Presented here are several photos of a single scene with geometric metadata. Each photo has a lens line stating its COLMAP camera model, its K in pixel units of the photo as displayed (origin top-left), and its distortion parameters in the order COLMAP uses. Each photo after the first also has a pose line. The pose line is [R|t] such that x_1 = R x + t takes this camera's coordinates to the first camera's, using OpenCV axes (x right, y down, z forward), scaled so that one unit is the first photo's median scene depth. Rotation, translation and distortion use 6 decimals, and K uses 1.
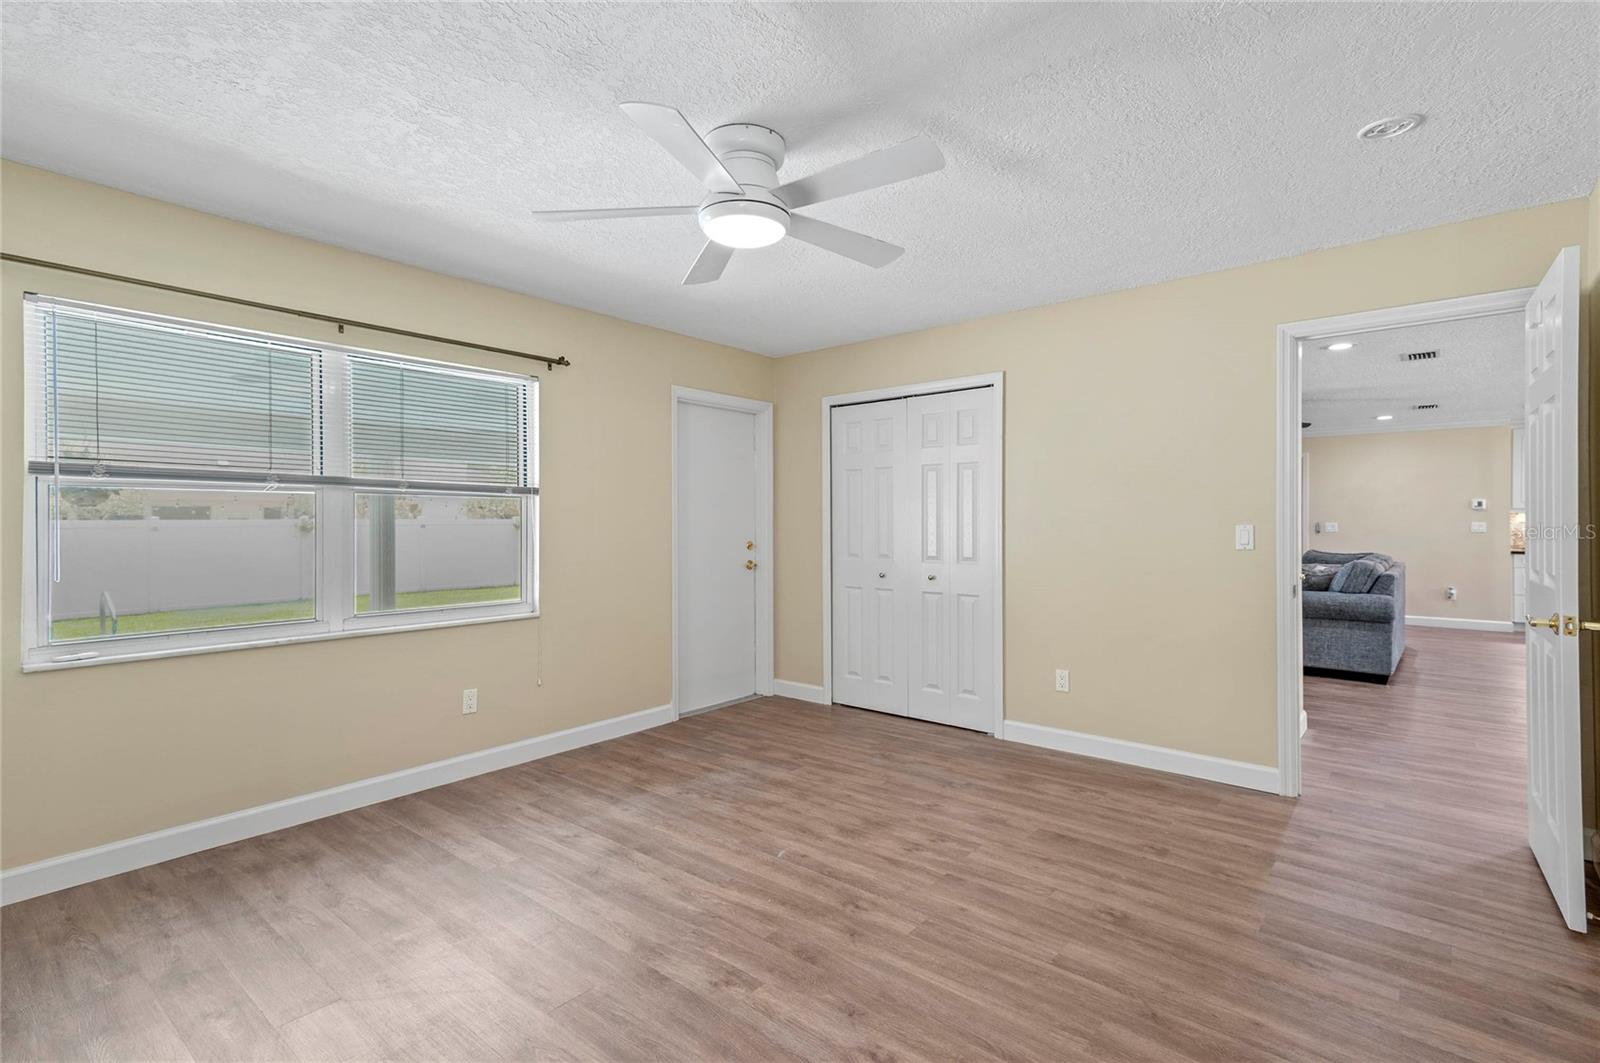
lens RADIAL K [[766.2, 0, 800.6], [0, 766.2, 525.5], [0, 0, 1]] dist [0.030439, 0.000454]
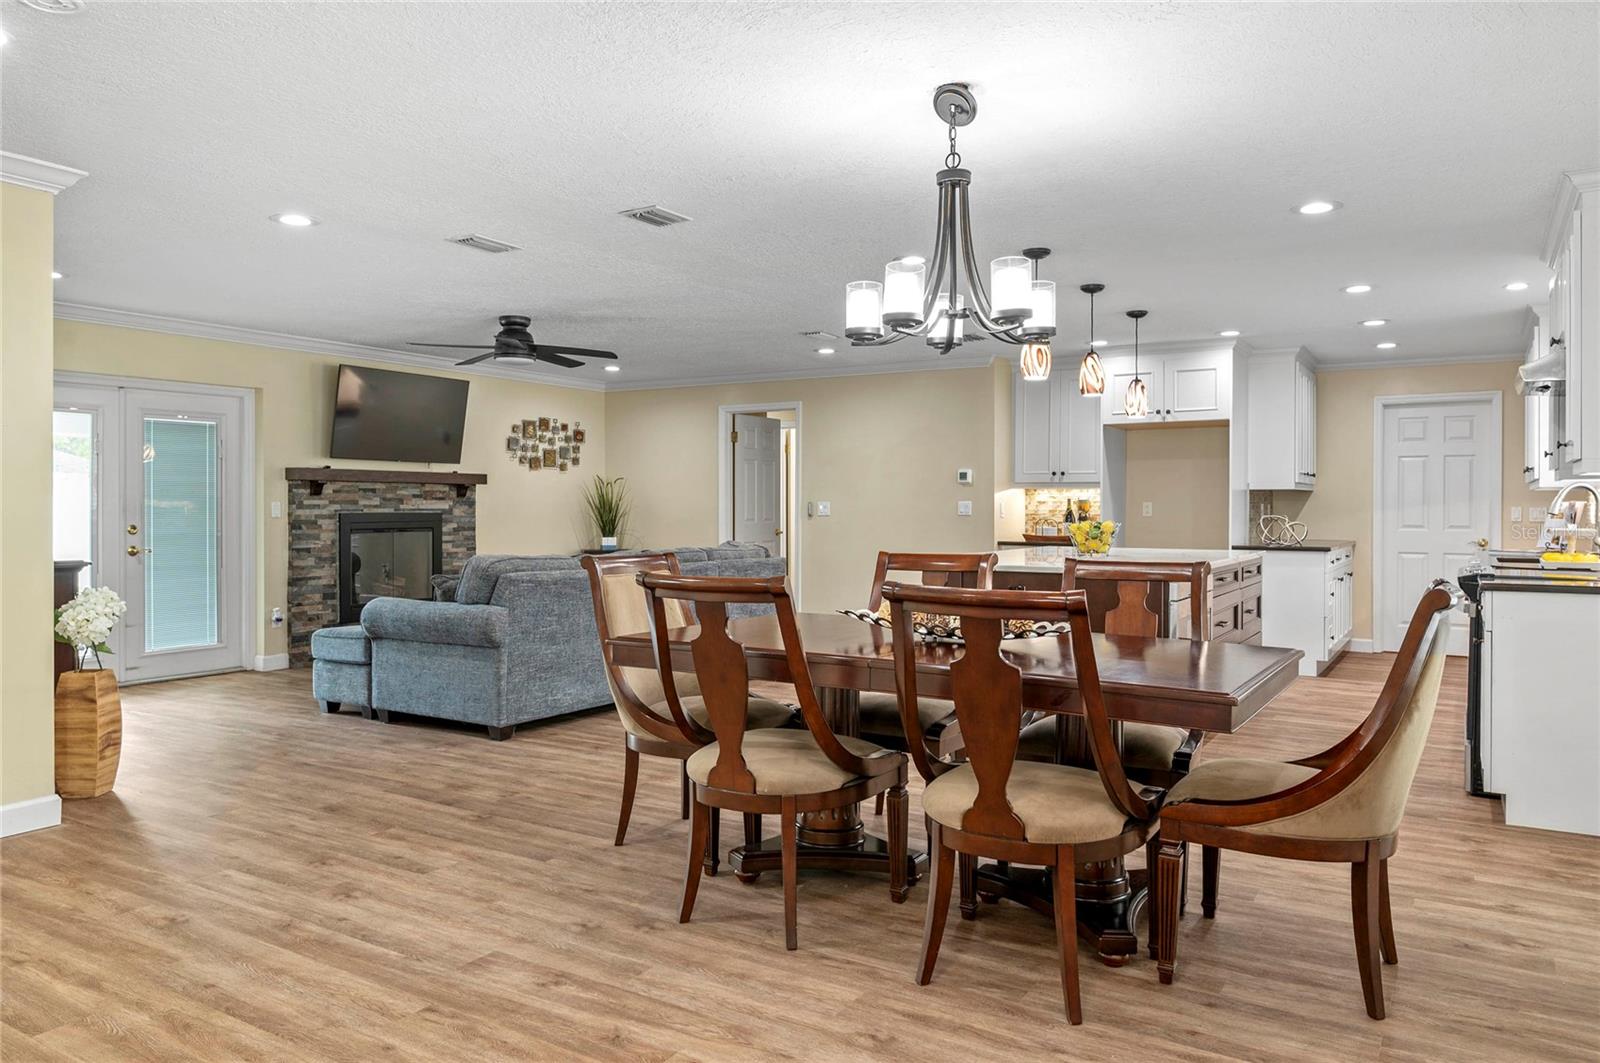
lens RADIAL K [[1096.3, 0, 806.2], [0, 1096.3, 513.5], [0, 0, 1]] dist [0.002317, -0.007143]
pose [[0.989327, 0.001741, 0.145701, 0.689771], [-0.002107, 0.999995, 0.002360, 0.005751], [-0.145696, -0.002642, 0.989326, 0.030226]]
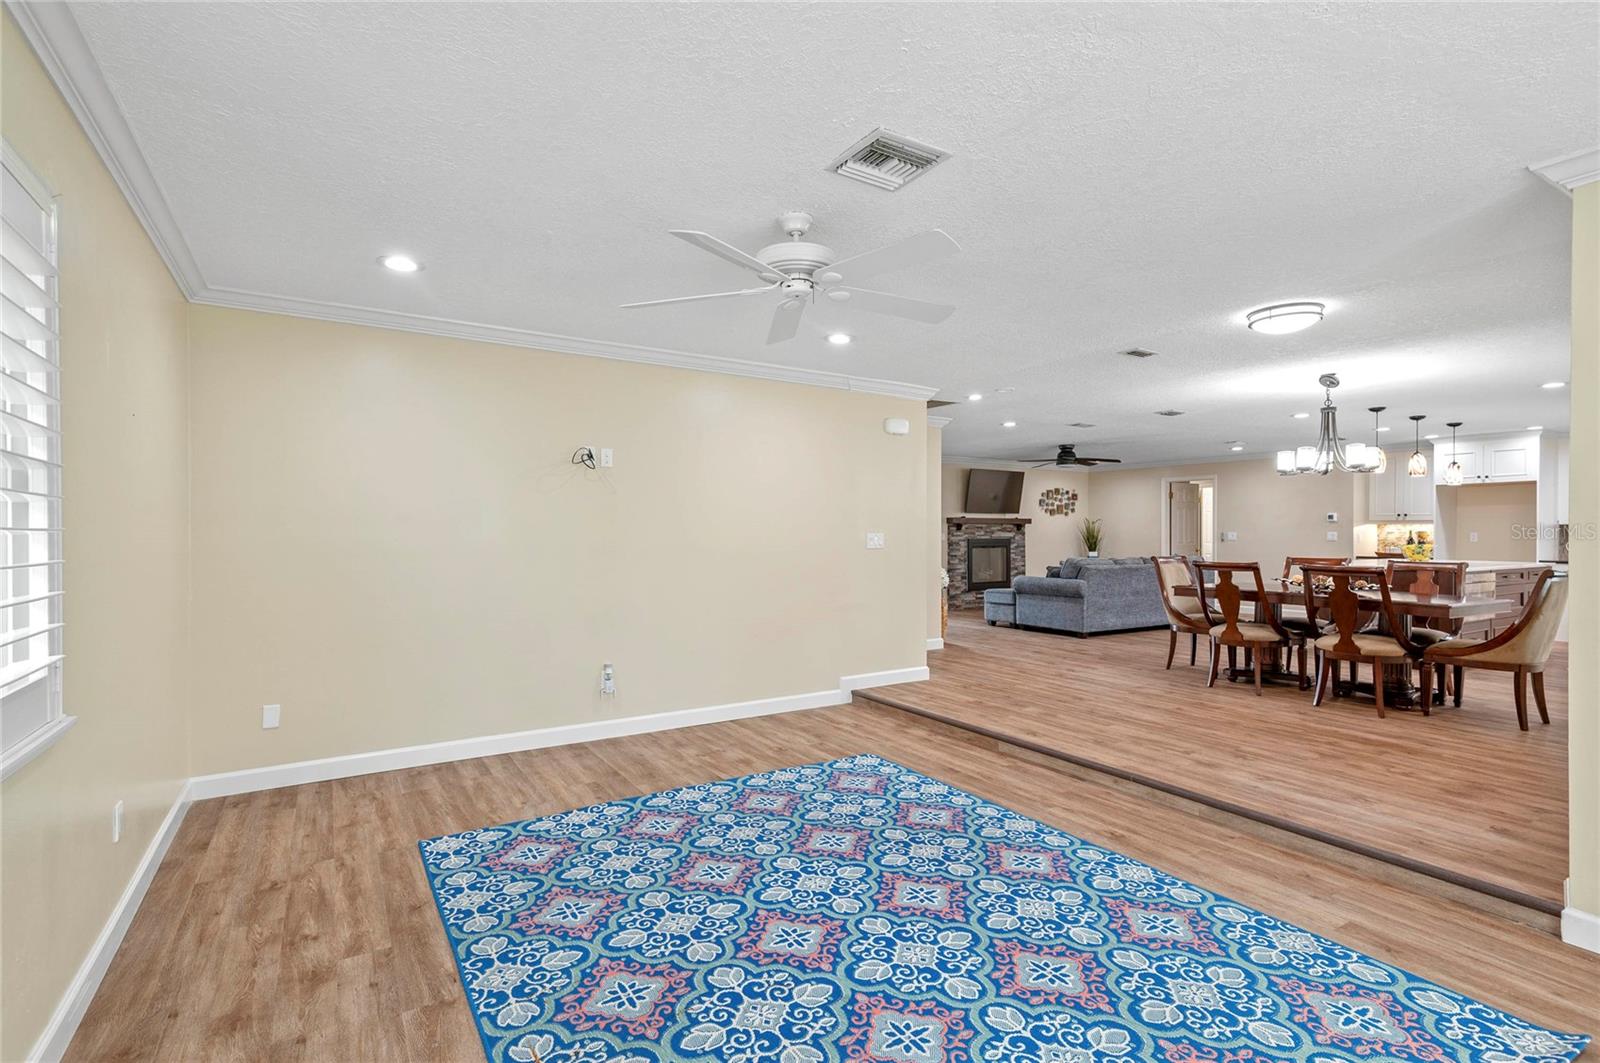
lens RADIAL K [[763.2, 0, 796.1], [0, 763.2, 534.3], [0, 0, 1]] dist [0.022729, -0.004856]
pose [[0.950607, 0.001834, -0.310393, 0.538679], [-0.002247, 0.999997, -0.000972, 0.002197], [0.310390, 0.001621, 0.950608, -0.465014]]
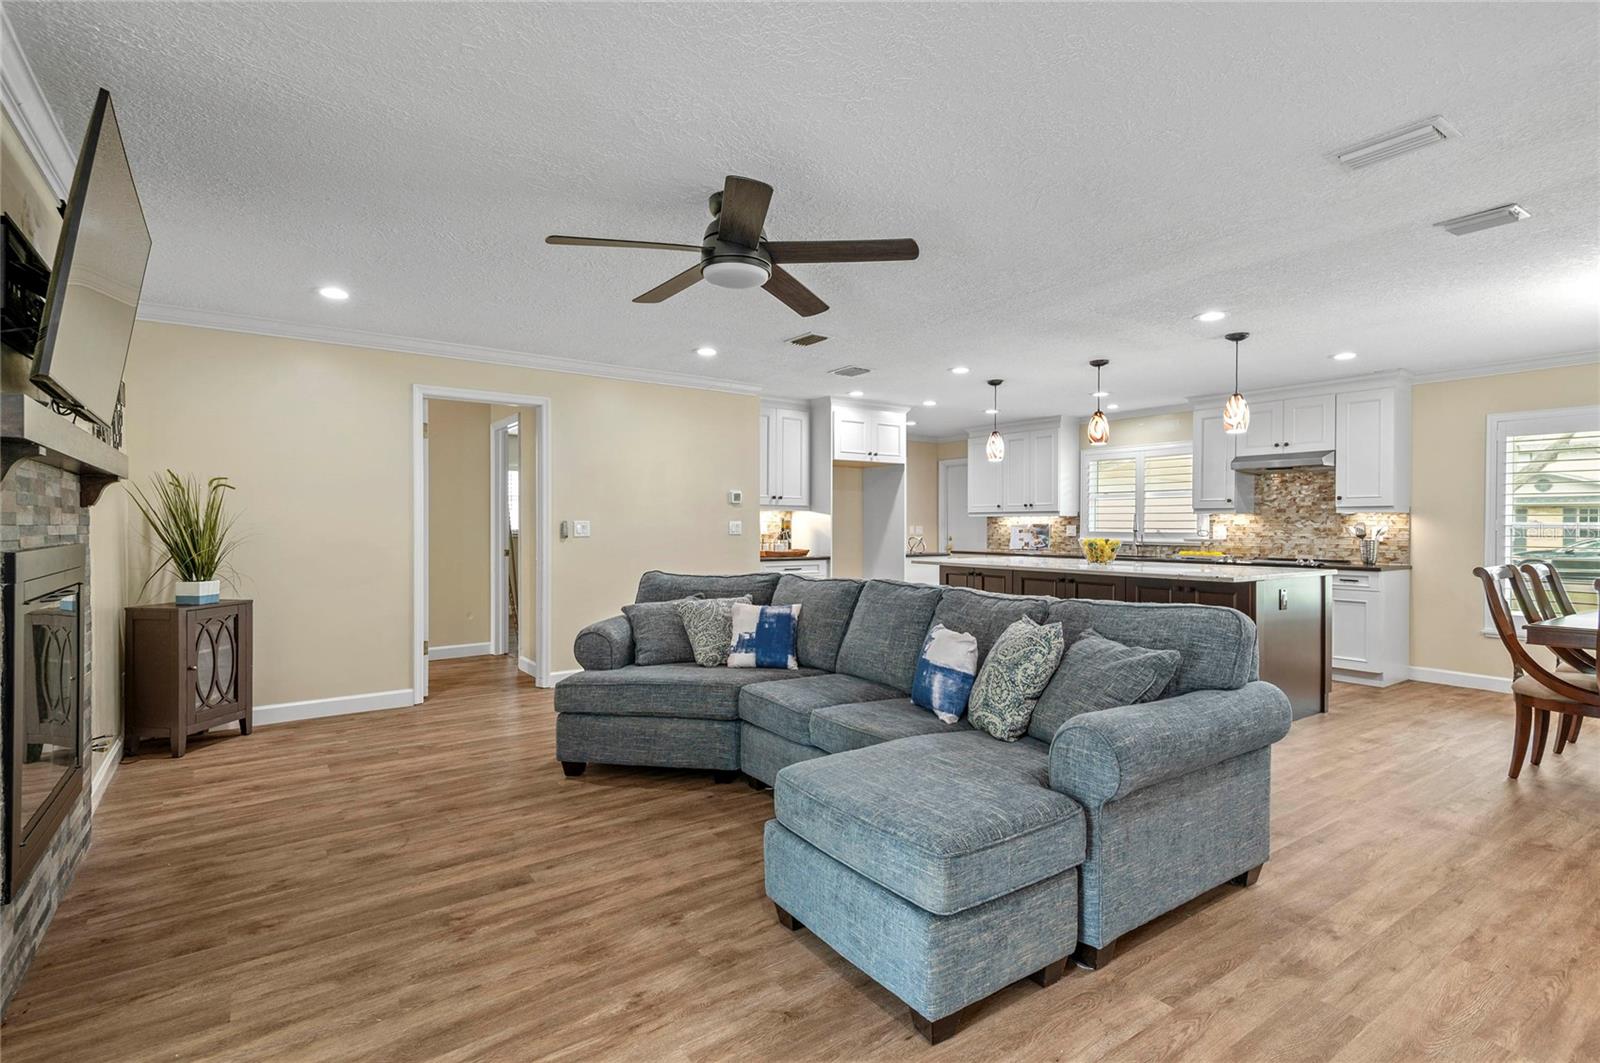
lens RADIAL K [[763.2, 0, 793.7], [0, 763.2, 530.9], [0, 0, 1]] dist [0.022729, -0.004856]
pose [[0.266471, -0.006316, 0.963822, 0.203091], [-0.000161, 0.999978, 0.006598, 0.000409], [-0.963843, -0.001914, 0.266464, 0.899378]]
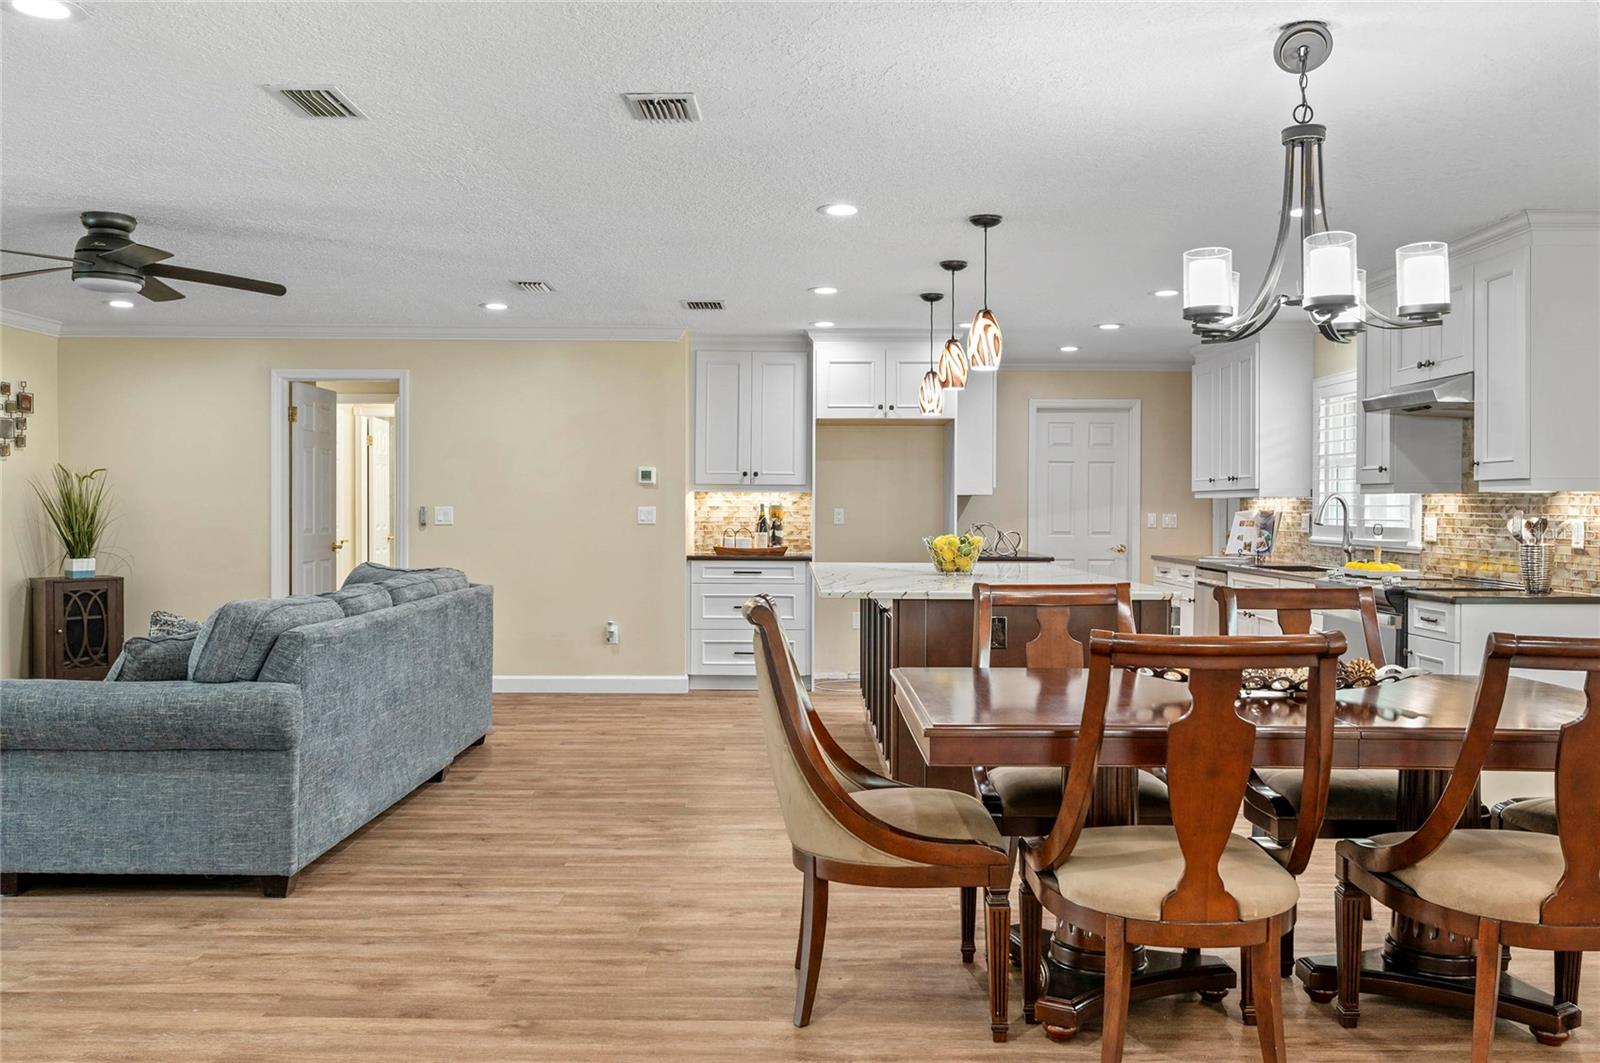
lens RADIAL K [[1282.7, 0, 804.2], [0, 1282.7, 510.8], [0, 0, 1]] dist [-0.008692, -0.000360]
pose [[0.767527, 0.001089, 0.641016, 0.414857], [-0.002497, 0.999996, 0.001292, -0.003317], [-0.641012, -0.002592, 0.767527, 0.235335]]
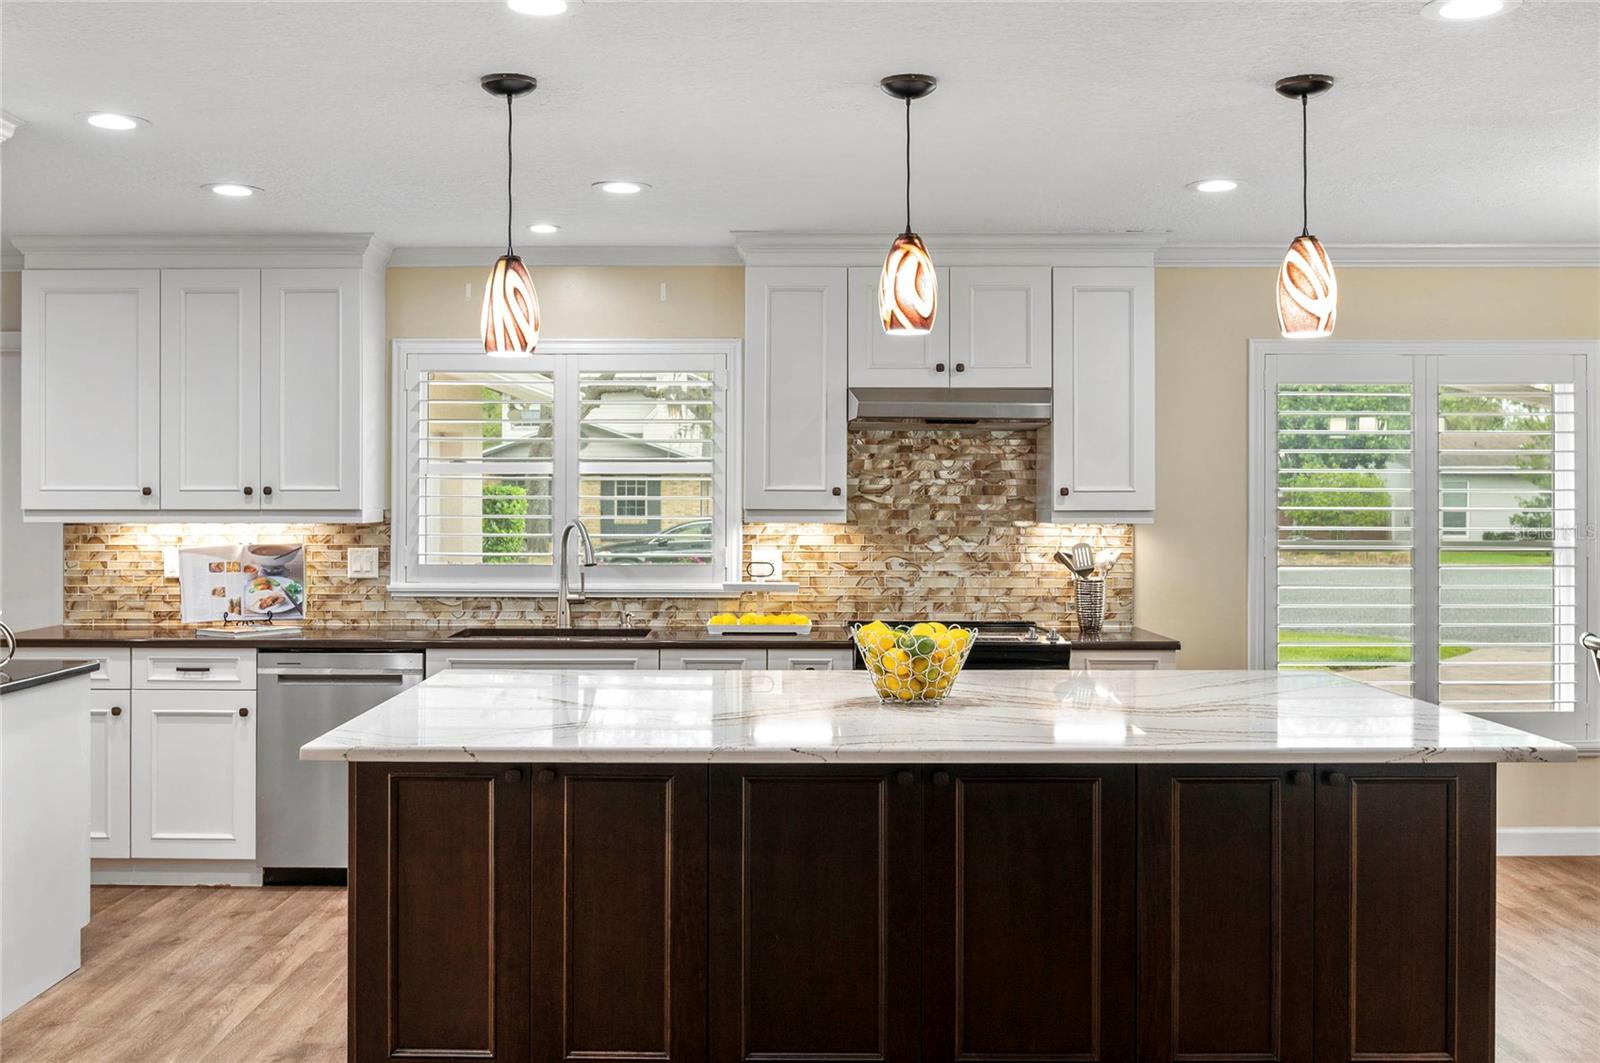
lens RADIAL K [[1547.6, 0, 732.9], [0, 1547.6, 491.1], [0, 0, 1]] dist [-0.011807, 0.000000]
pose [[-0.623031, 0.002915, 0.782192, 0.664457], [0.001690, 0.999996, -0.002381, -0.028820], [-0.782195, -0.000162, -0.623033, 1.168158]]
